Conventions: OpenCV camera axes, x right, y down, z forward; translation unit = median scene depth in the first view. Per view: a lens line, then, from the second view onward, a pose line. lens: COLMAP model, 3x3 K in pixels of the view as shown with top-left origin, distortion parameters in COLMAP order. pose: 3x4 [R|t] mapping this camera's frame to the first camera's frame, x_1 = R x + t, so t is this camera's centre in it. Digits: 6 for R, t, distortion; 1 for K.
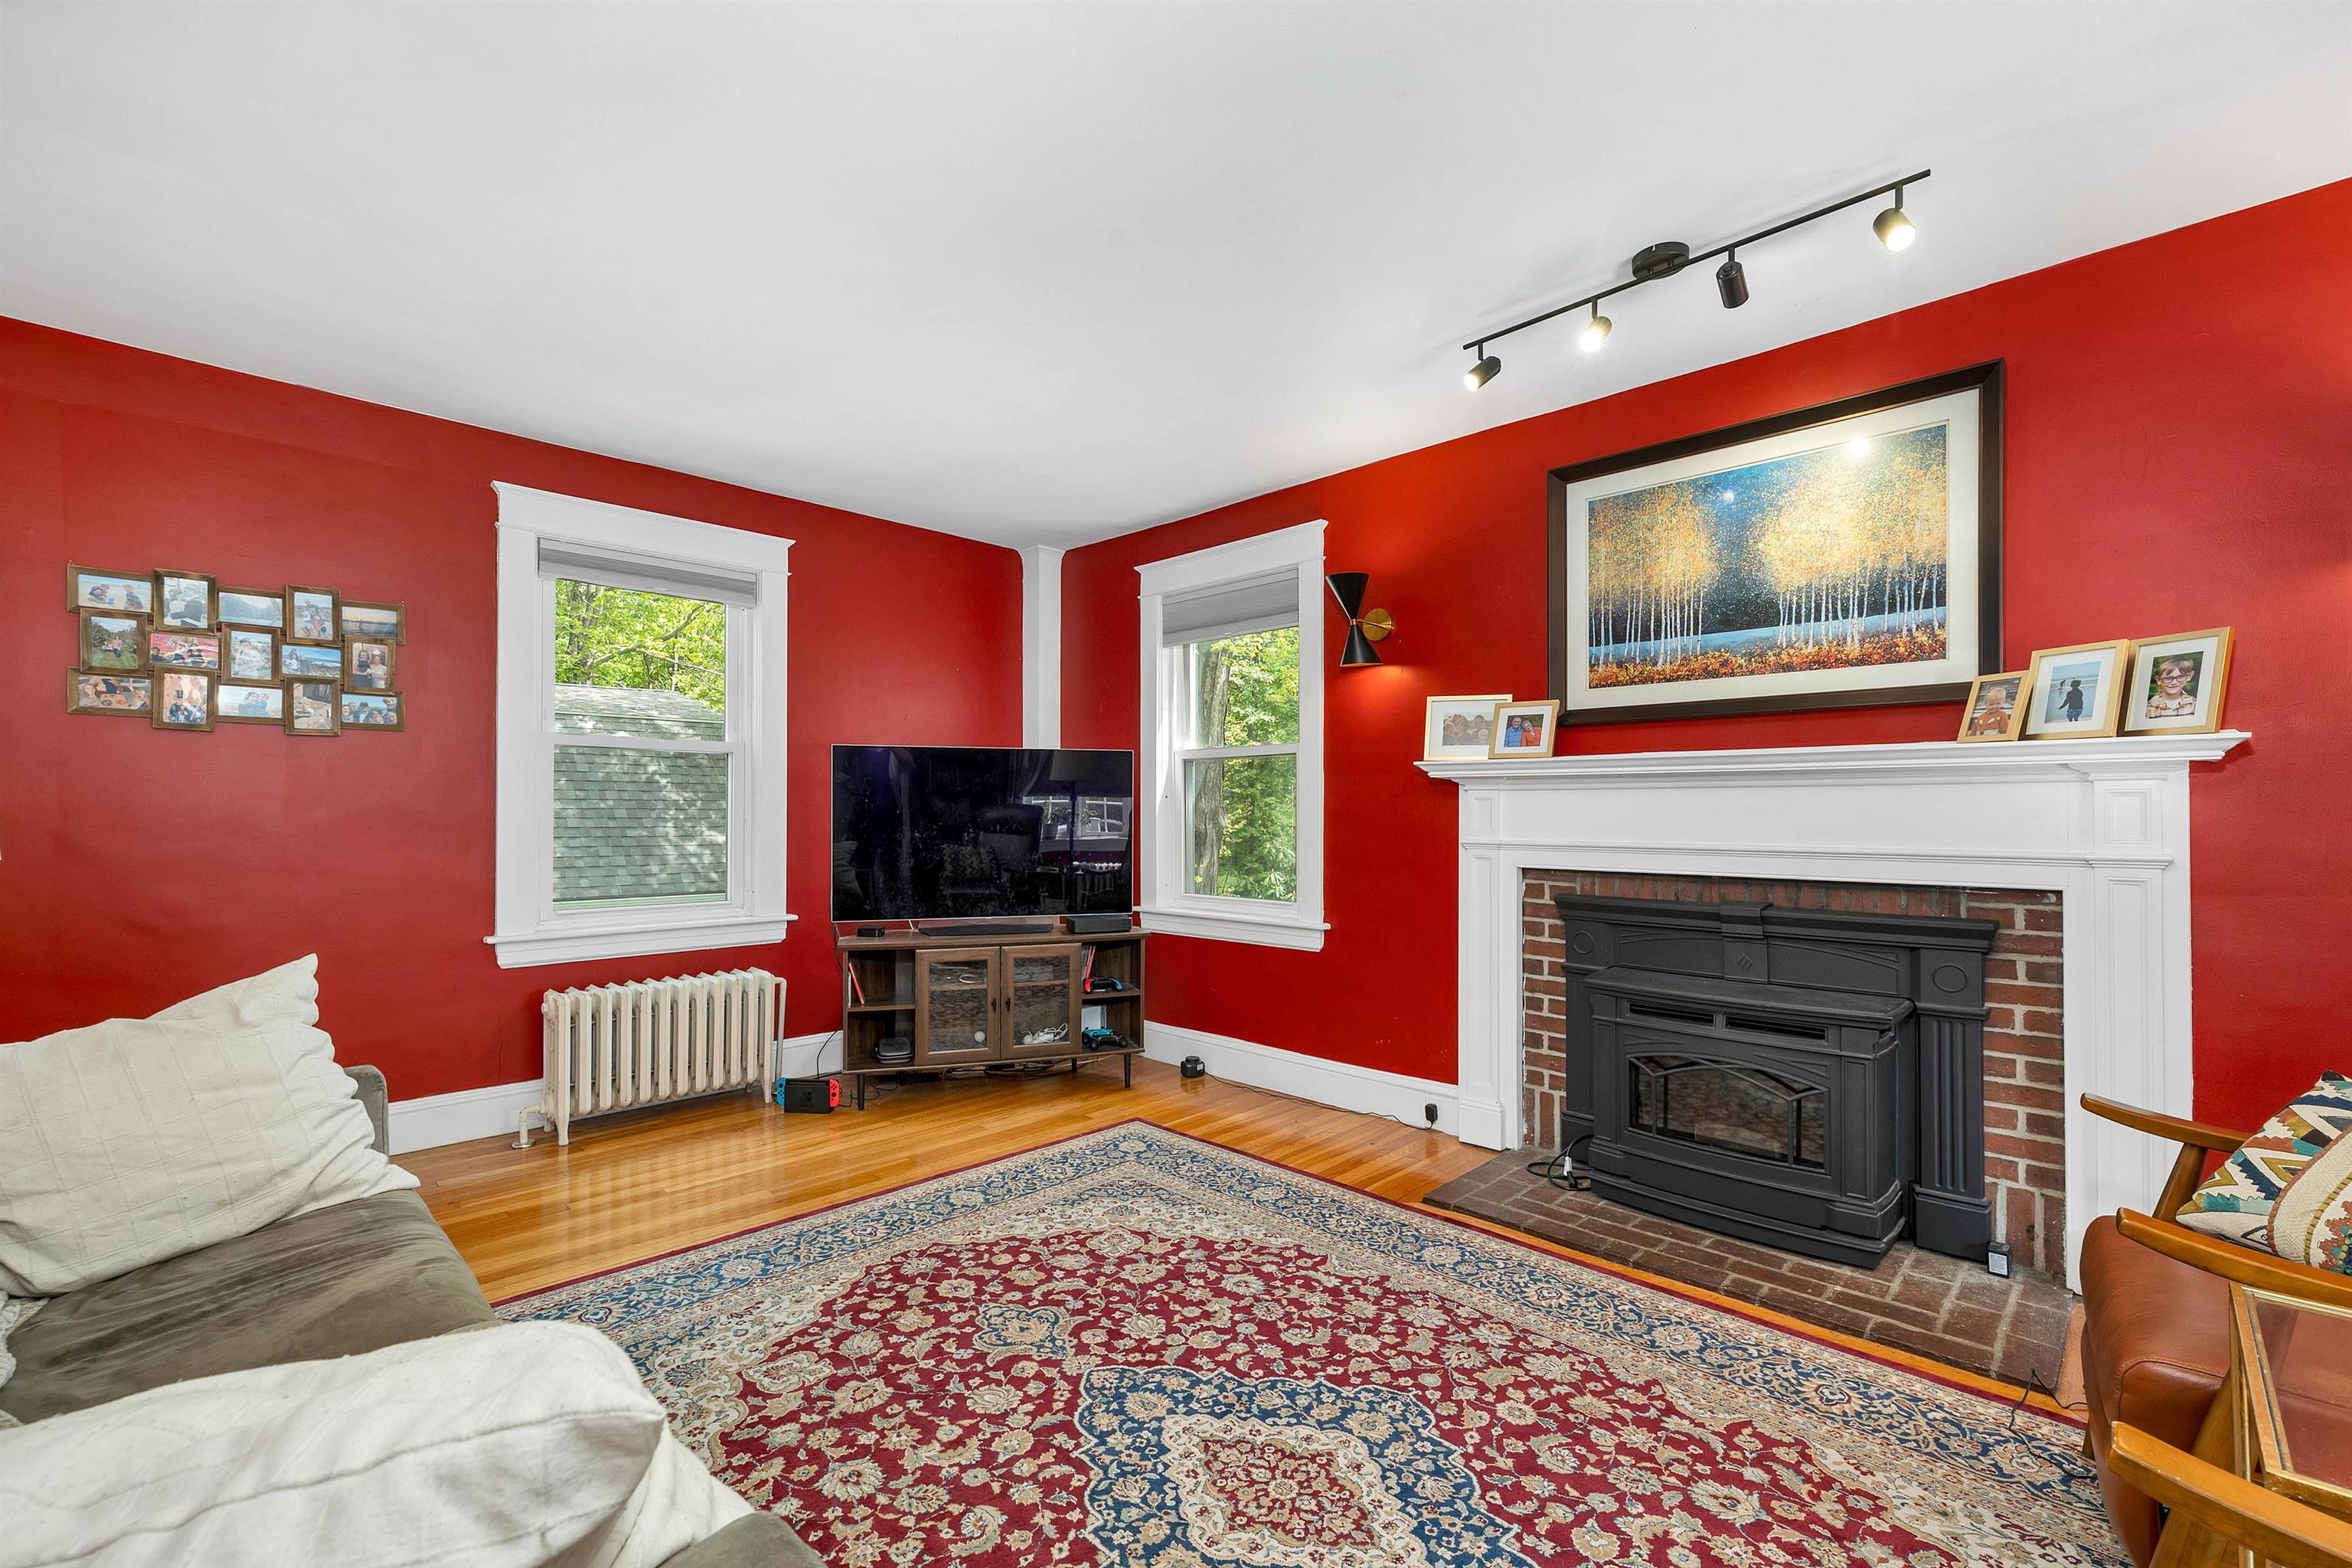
lens RADIAL K [[982.1, 0, 1169.1], [0, 982.1, 795.6], [0, 0, 1]] dist [0.001869, 0.000164]
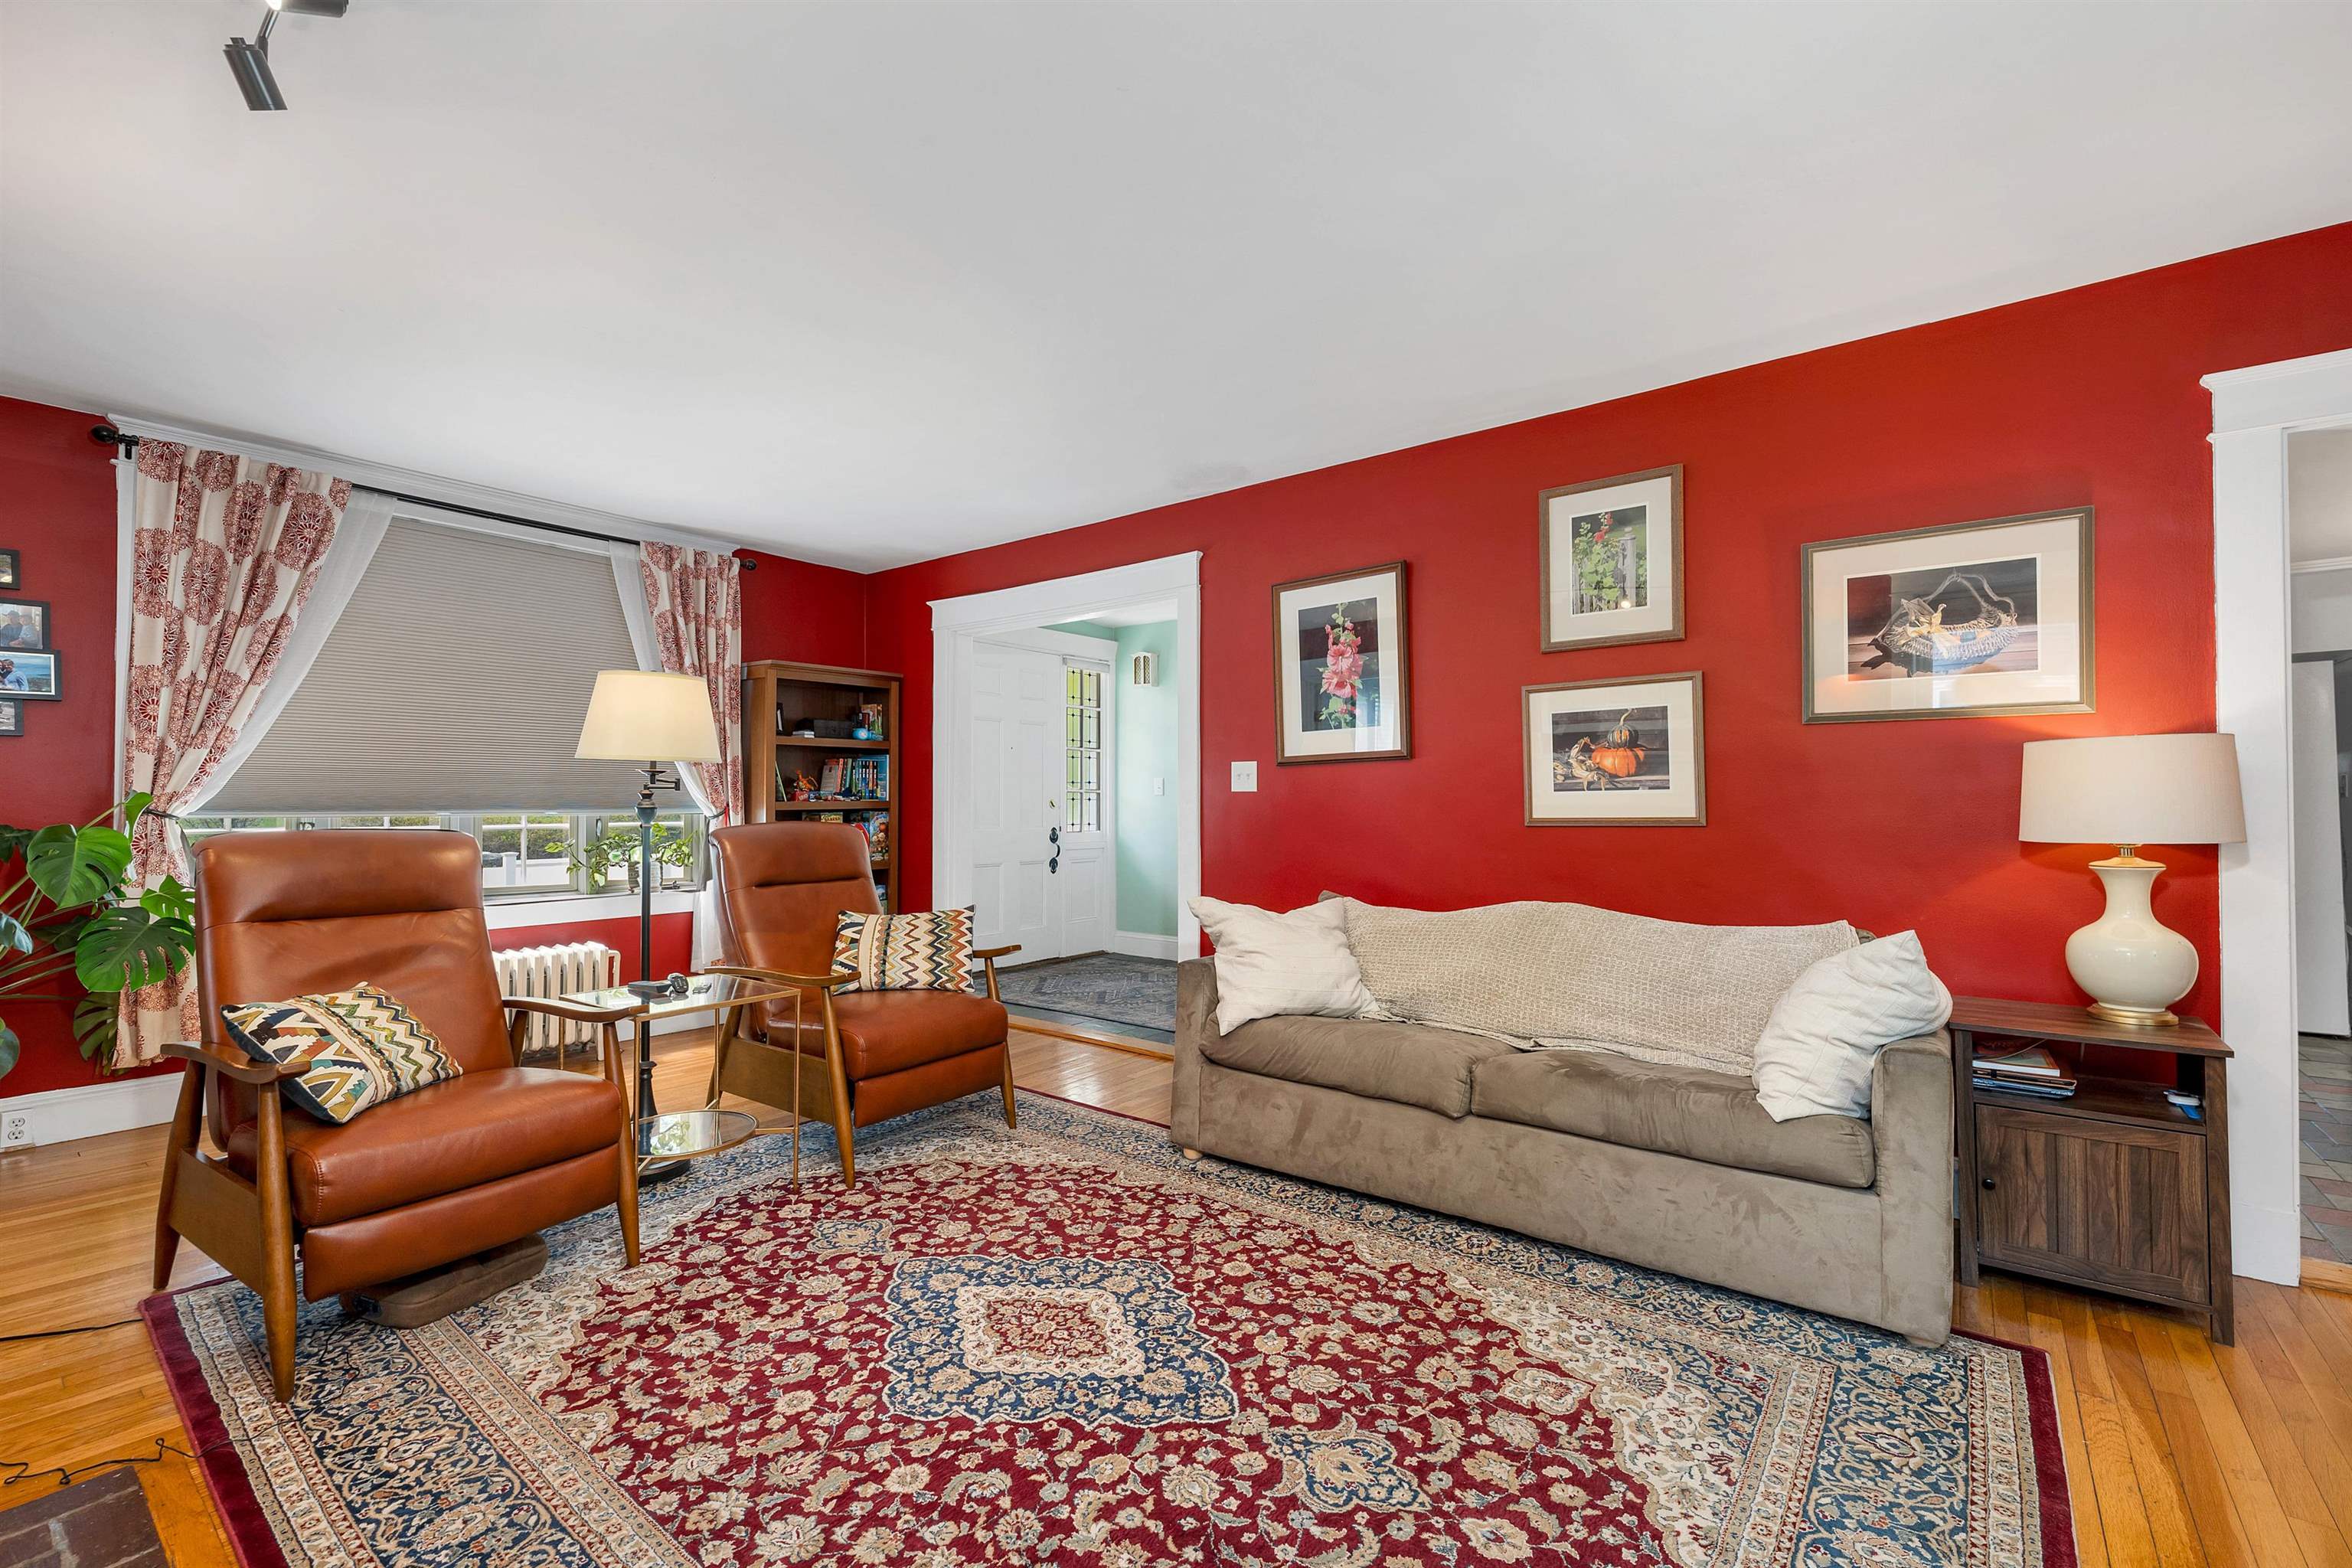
lens RADIAL K [[982.1, 0, 1167.5], [0, 982.1, 788.9], [0, 0, 1]] dist [0.001869, 0.000164]
pose [[-0.993288, -0.000551, -0.115667, 0.089796], [0.002917, 0.999551, -0.029813, 0.033435], [0.115631, -0.029950, -0.992841, 1.983529]]
